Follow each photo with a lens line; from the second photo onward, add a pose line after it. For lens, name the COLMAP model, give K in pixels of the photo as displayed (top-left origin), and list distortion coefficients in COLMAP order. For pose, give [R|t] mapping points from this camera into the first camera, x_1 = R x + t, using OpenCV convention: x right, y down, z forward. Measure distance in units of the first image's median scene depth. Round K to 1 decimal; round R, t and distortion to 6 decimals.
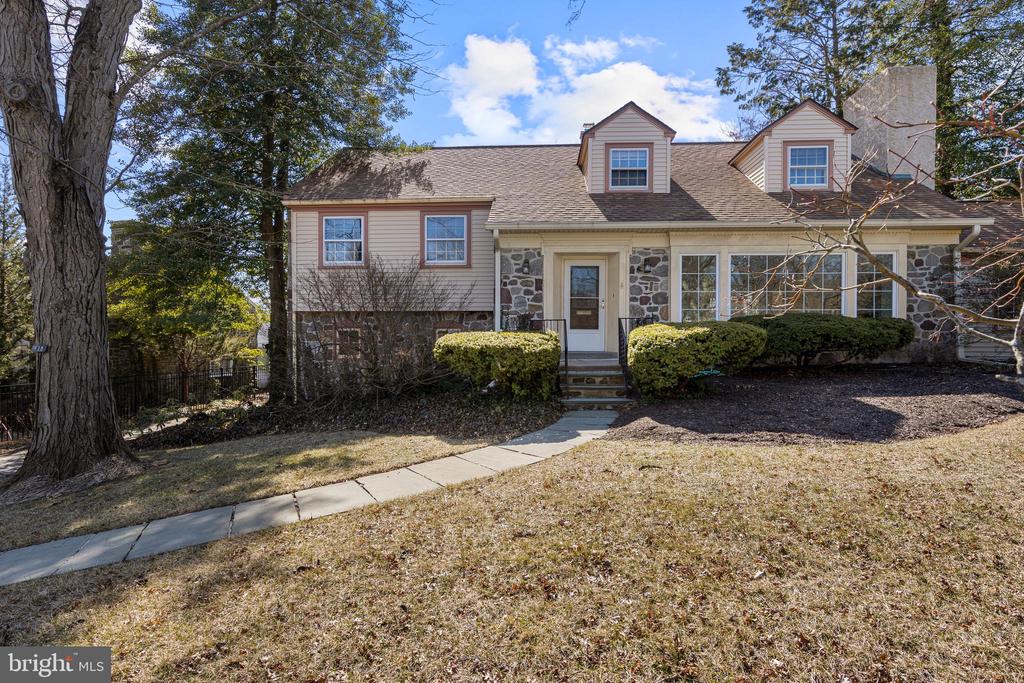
lens RADIAL K [[527.7, 0, 512.4], [0, 527.7, 338.9], [0, 0, 1]] dist [0.004340, -0.000094]
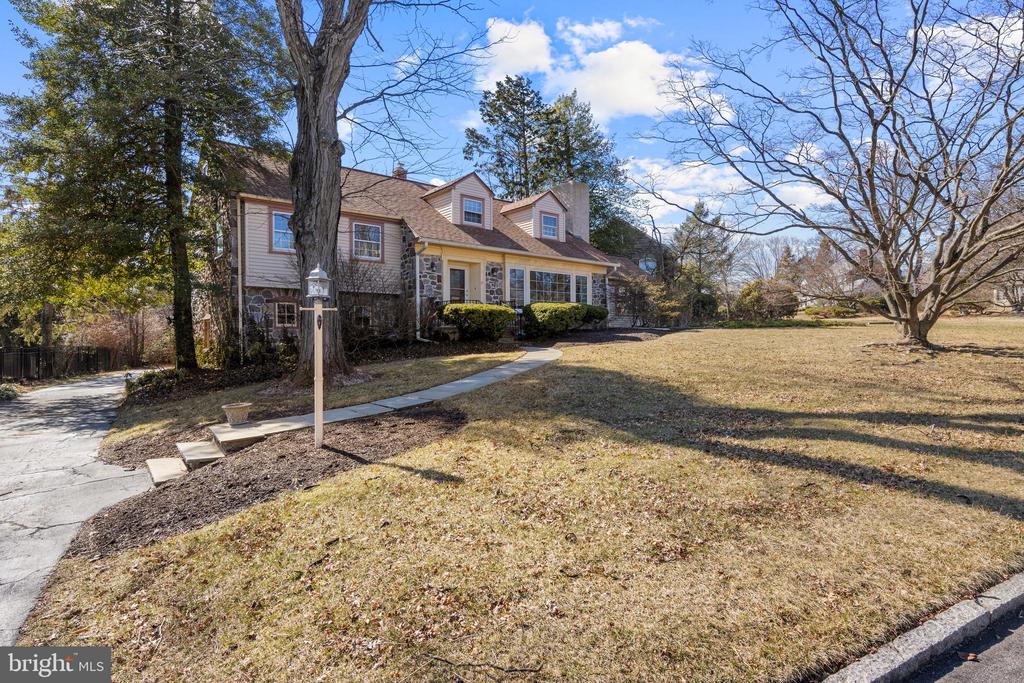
lens RADIAL K [[552.6, 0, 511.6], [0, 552.6, 341.3], [0, 0, 1]] dist [-0.001458, 0.000457]
pose [[0.731370, -0.004281, 0.681967, -0.917641], [0.011016, 0.999924, -0.005537, 0.096030], [-0.681892, 0.011562, 0.731362, -0.355437]]
